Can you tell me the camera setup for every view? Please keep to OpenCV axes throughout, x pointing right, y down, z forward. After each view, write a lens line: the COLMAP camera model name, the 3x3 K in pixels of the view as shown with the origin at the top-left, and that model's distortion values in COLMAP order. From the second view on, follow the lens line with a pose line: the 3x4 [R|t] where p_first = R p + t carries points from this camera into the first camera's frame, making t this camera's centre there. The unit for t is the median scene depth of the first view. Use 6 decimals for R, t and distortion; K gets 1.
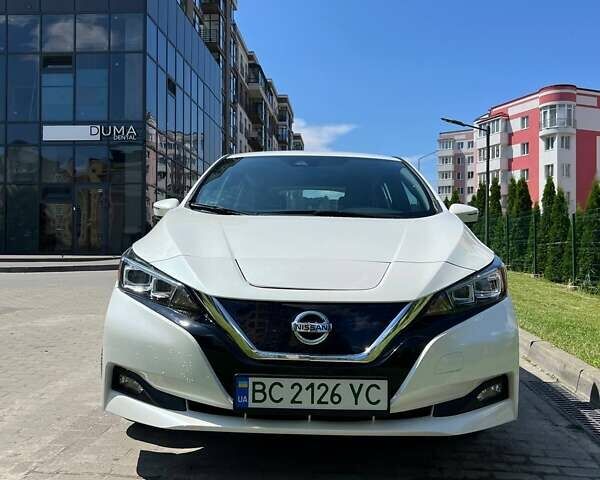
lens RADIAL K [[618.7, 0, 300.0], [0, 618.7, 255.3], [0, 0, 1]] dist [0.003537, -0.011572]
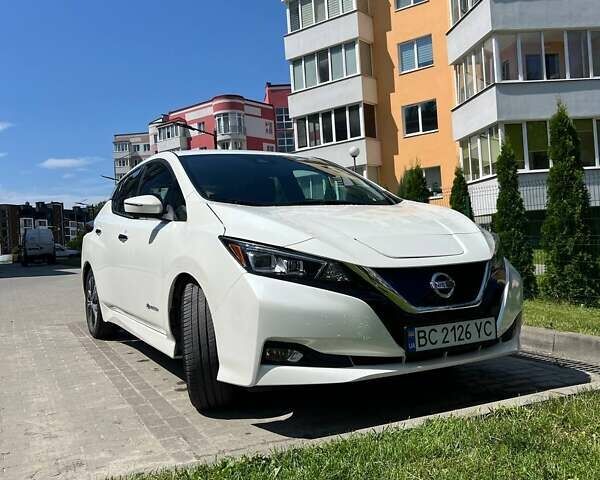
lens RADIAL K [[620.0, 0, 300.0], [0, 620.0, 240.0], [0, 0, 1]] dist [0.004523, -0.003780]
pose [[0.862361, -0.052618, 0.503552, -0.887374], [0.067159, 0.997684, -0.010762, 0.015430], [-0.501820, 0.043099, 0.863898, 0.013770]]
